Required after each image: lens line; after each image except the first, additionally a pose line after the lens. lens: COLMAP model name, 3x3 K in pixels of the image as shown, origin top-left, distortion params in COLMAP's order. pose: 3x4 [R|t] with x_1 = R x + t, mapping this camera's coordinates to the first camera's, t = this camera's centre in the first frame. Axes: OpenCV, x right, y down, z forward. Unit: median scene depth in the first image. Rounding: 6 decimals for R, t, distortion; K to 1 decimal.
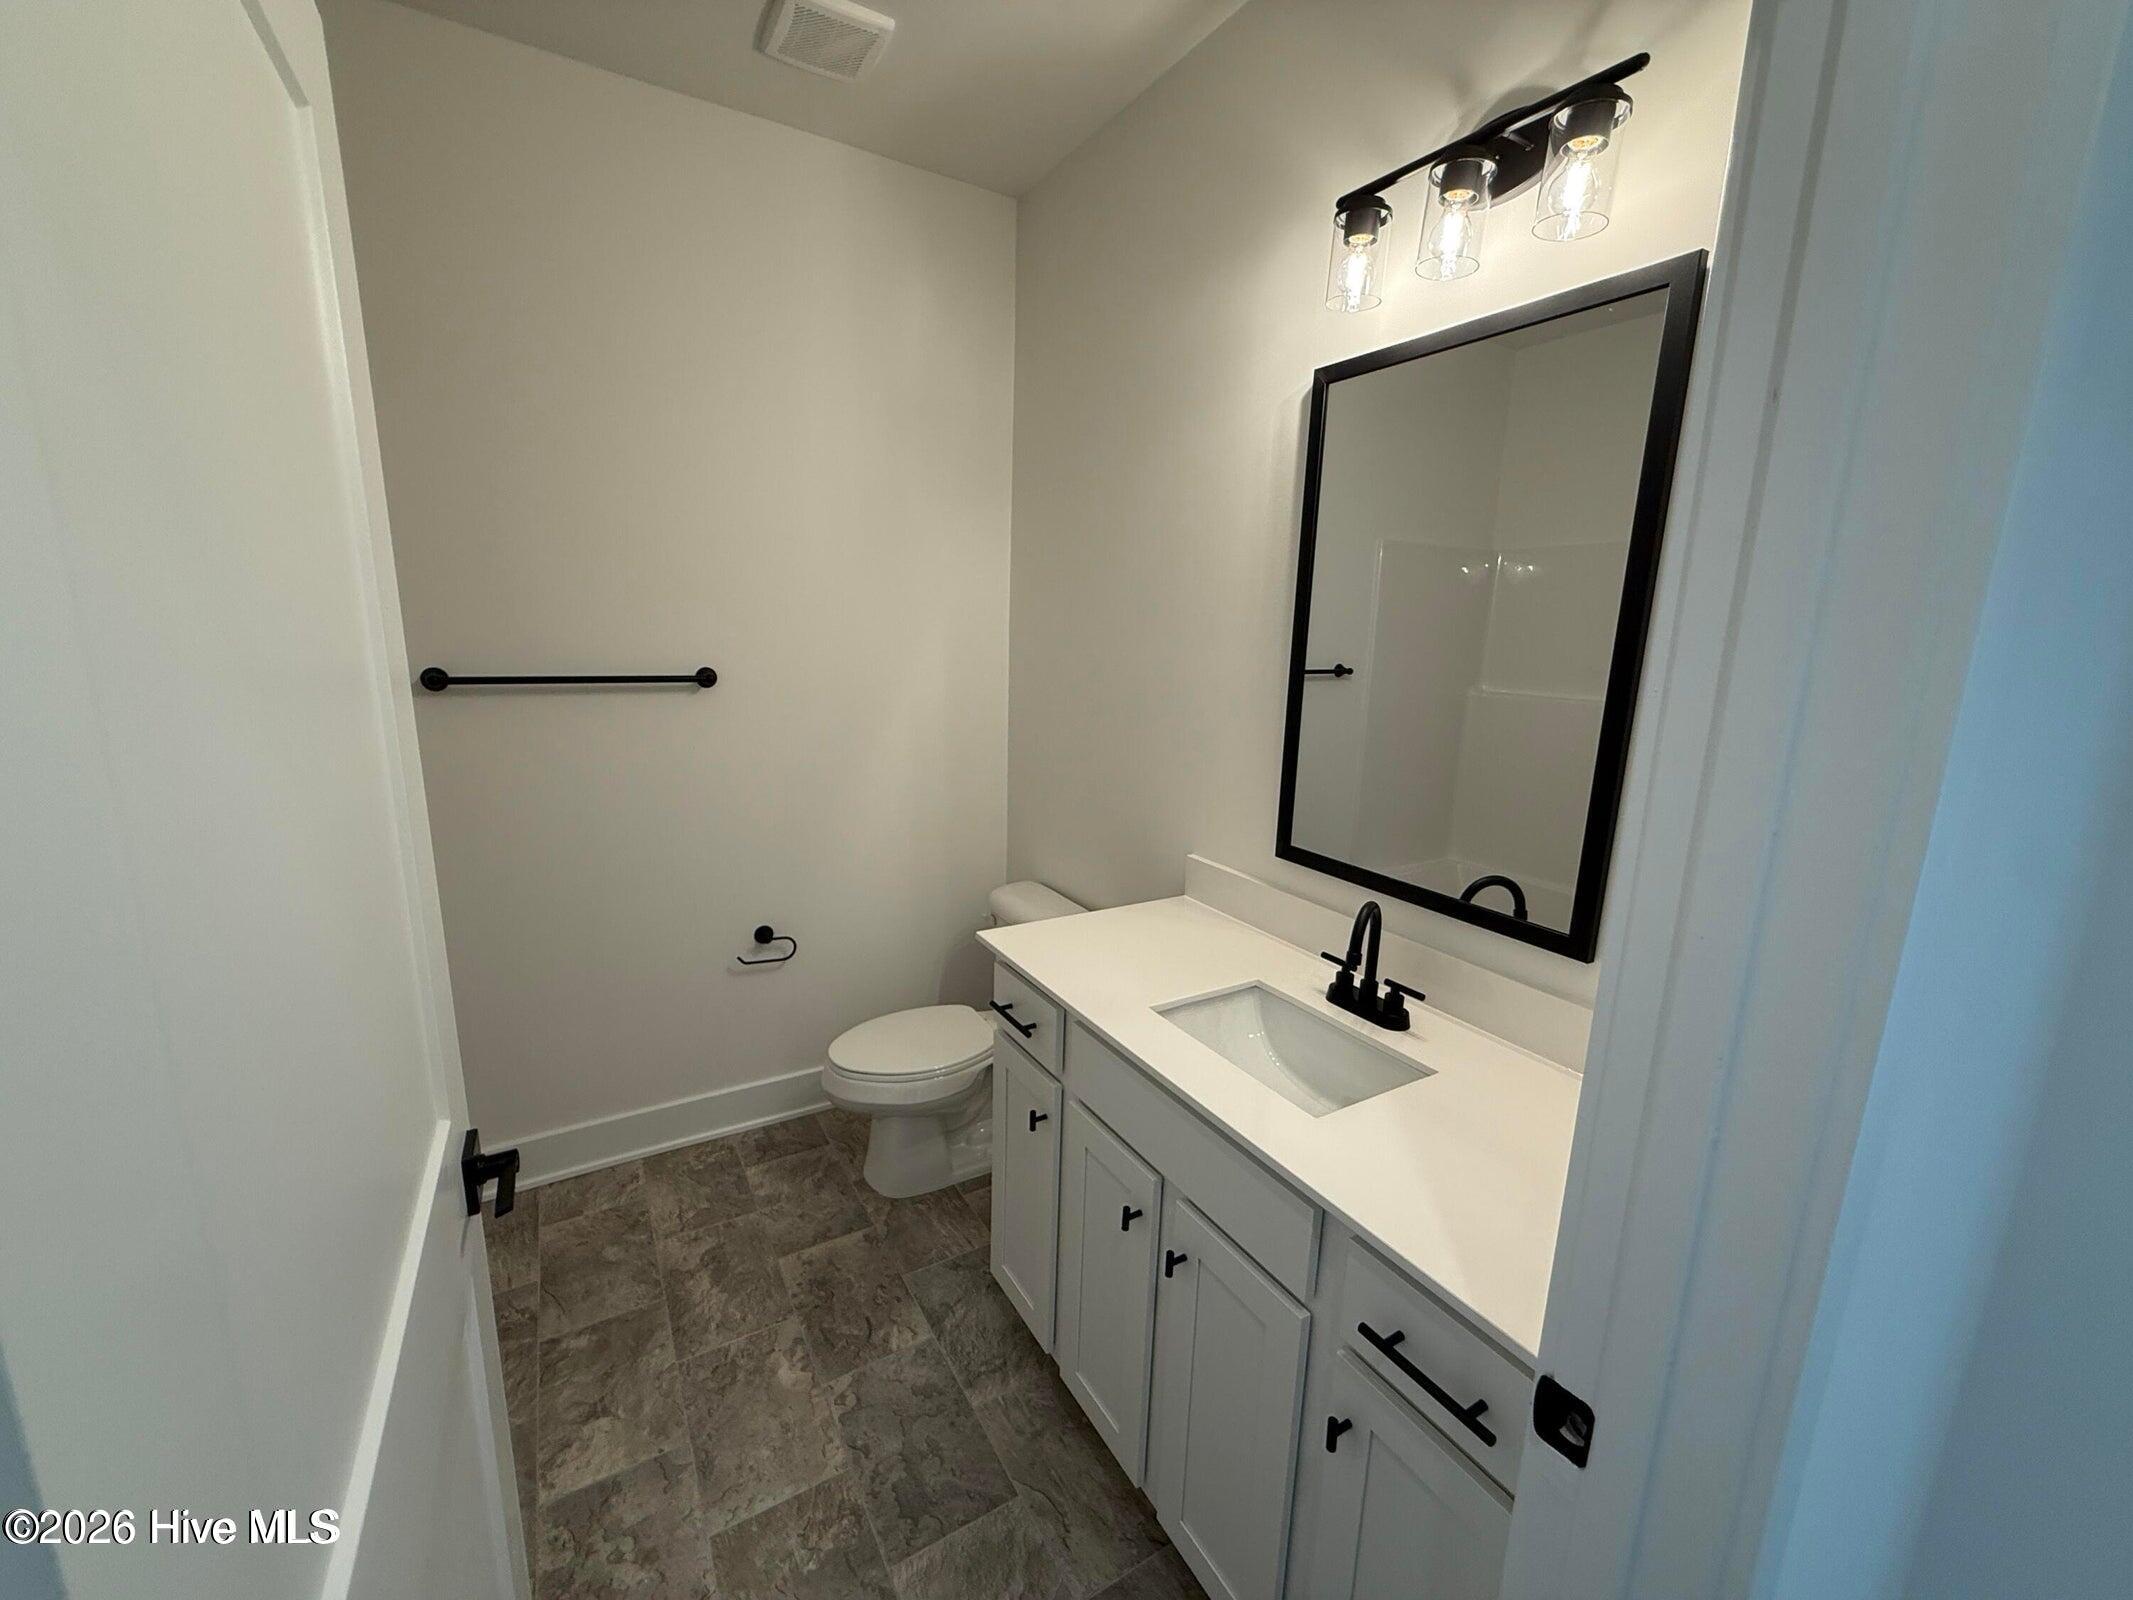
lens RADIAL K [[847.2, 0, 1066.5], [0, 847.2, 800.0], [0, 0, 1]] dist [-0.000781, -0.000068]
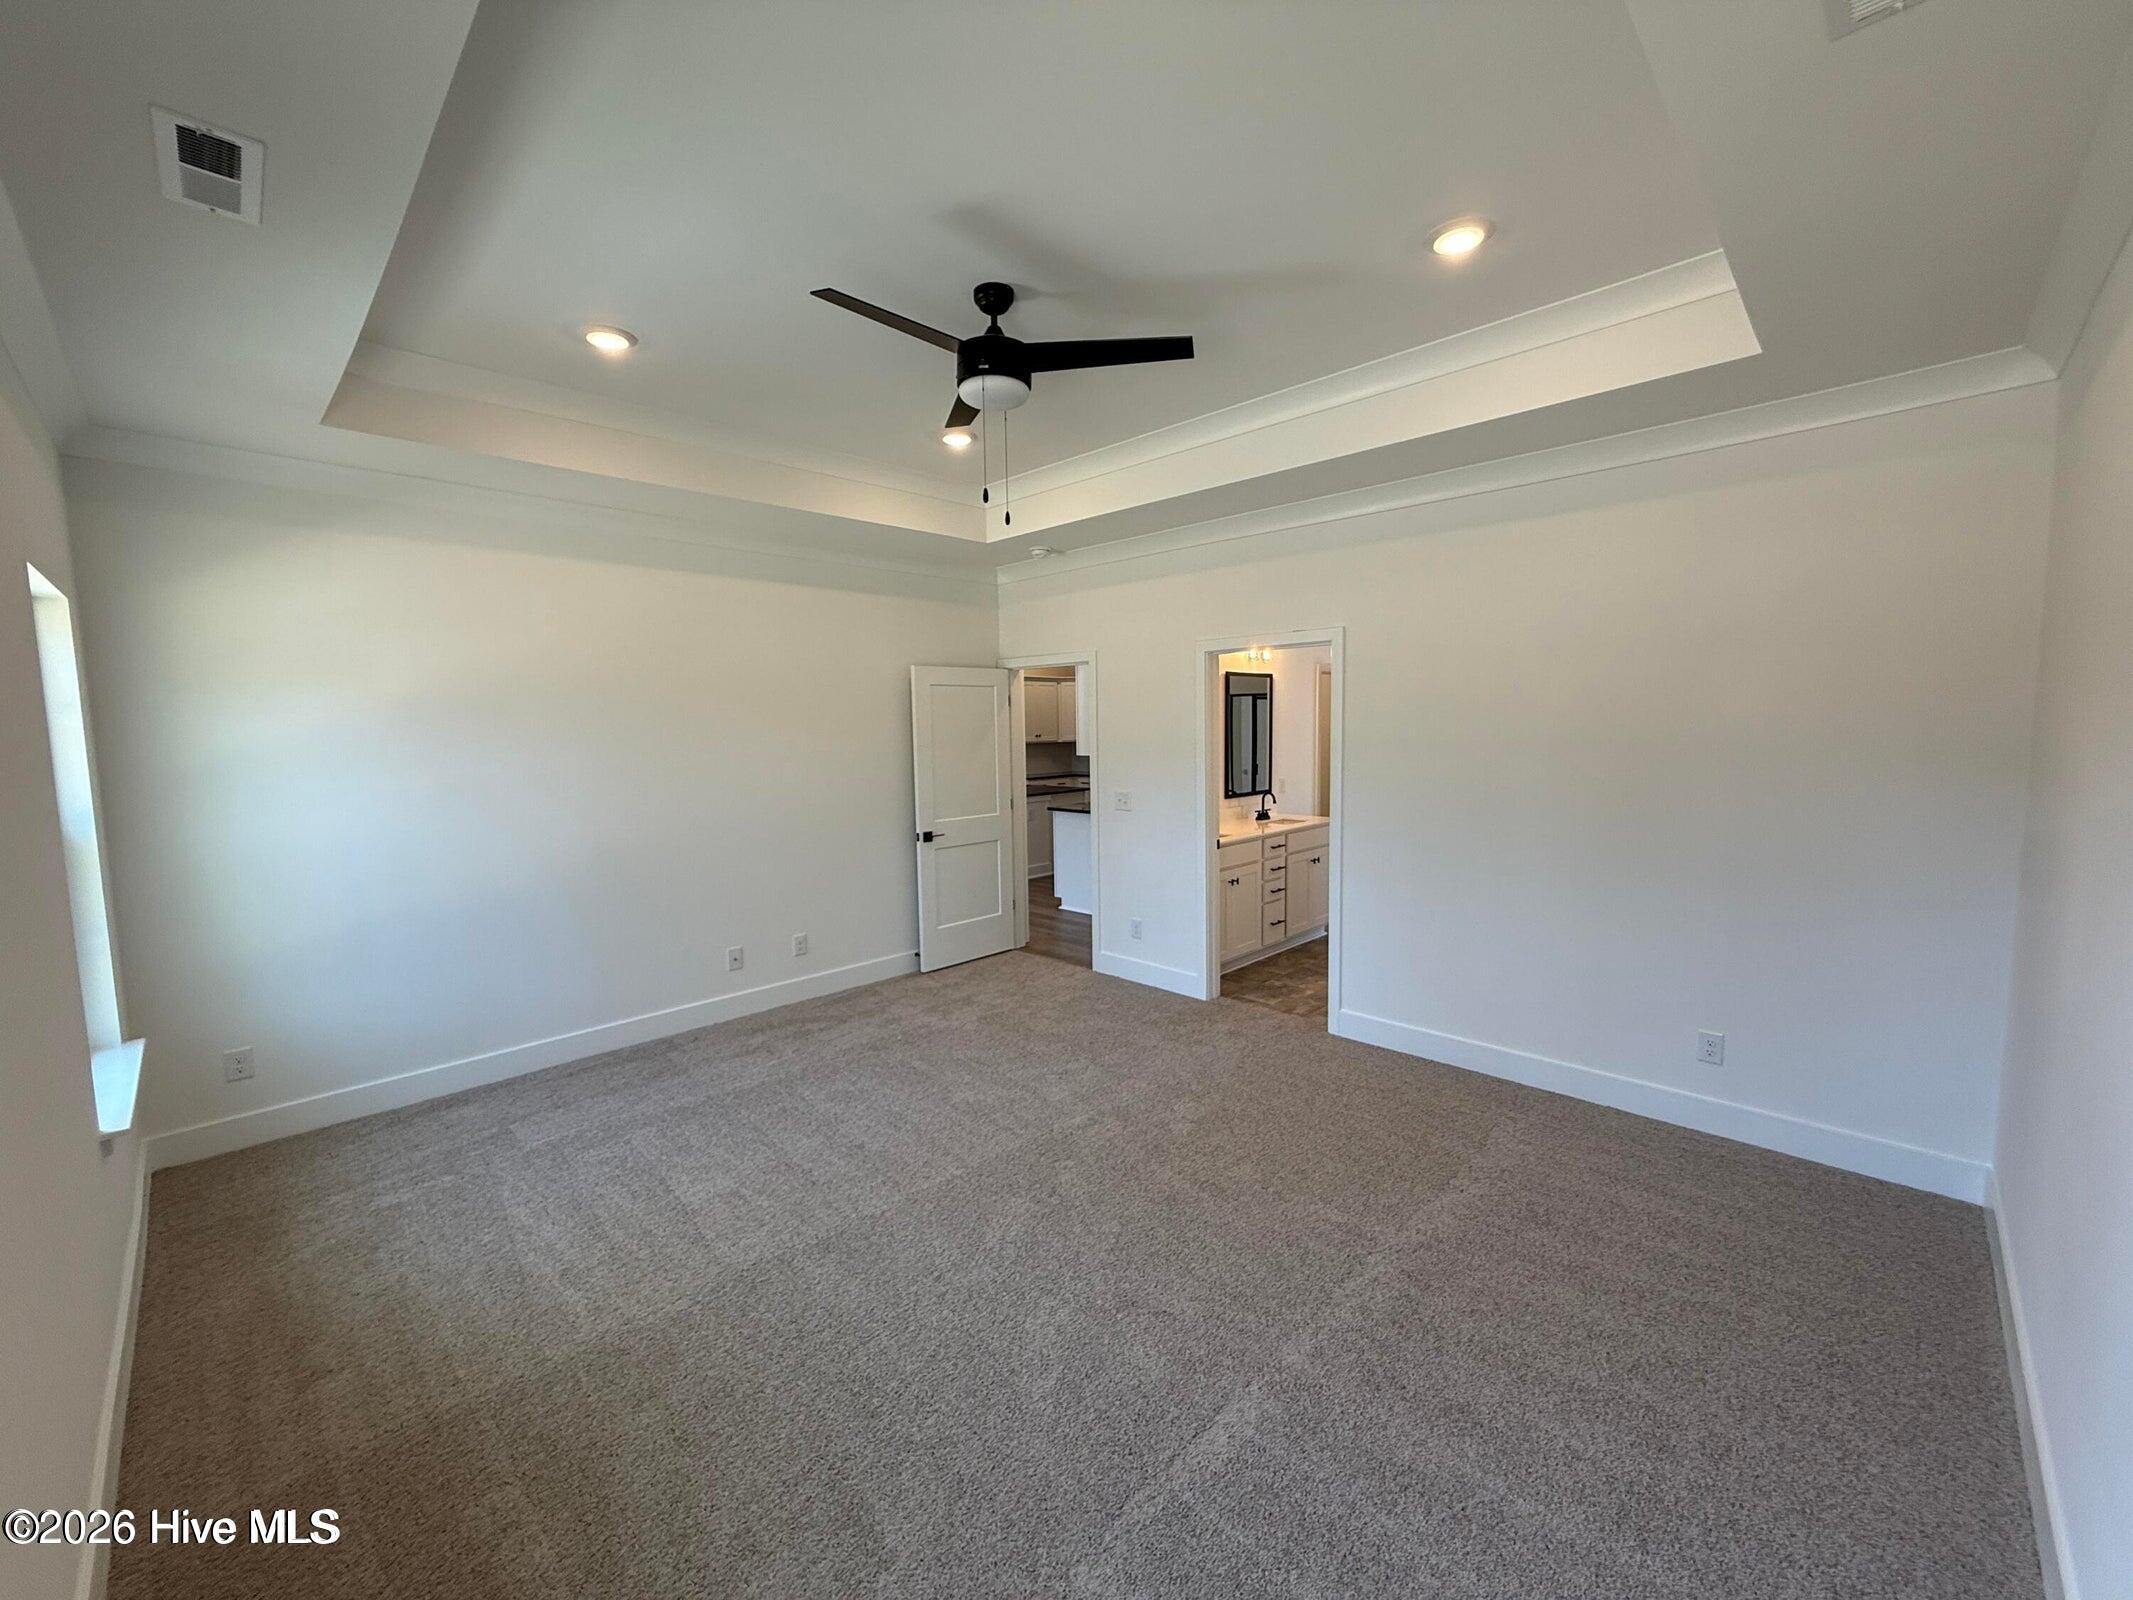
lens RADIAL K [[847.2, 0, 1066.5], [0, 847.2, 800.0], [0, 0, 1]] dist [-0.000781, -0.000068]
pose [[-0.255172, -0.110790, 0.960527, -3.385341], [0.203675, 0.964964, 0.165409, -0.730482], [-0.945200, 0.237844, -0.223667, 2.723956]]
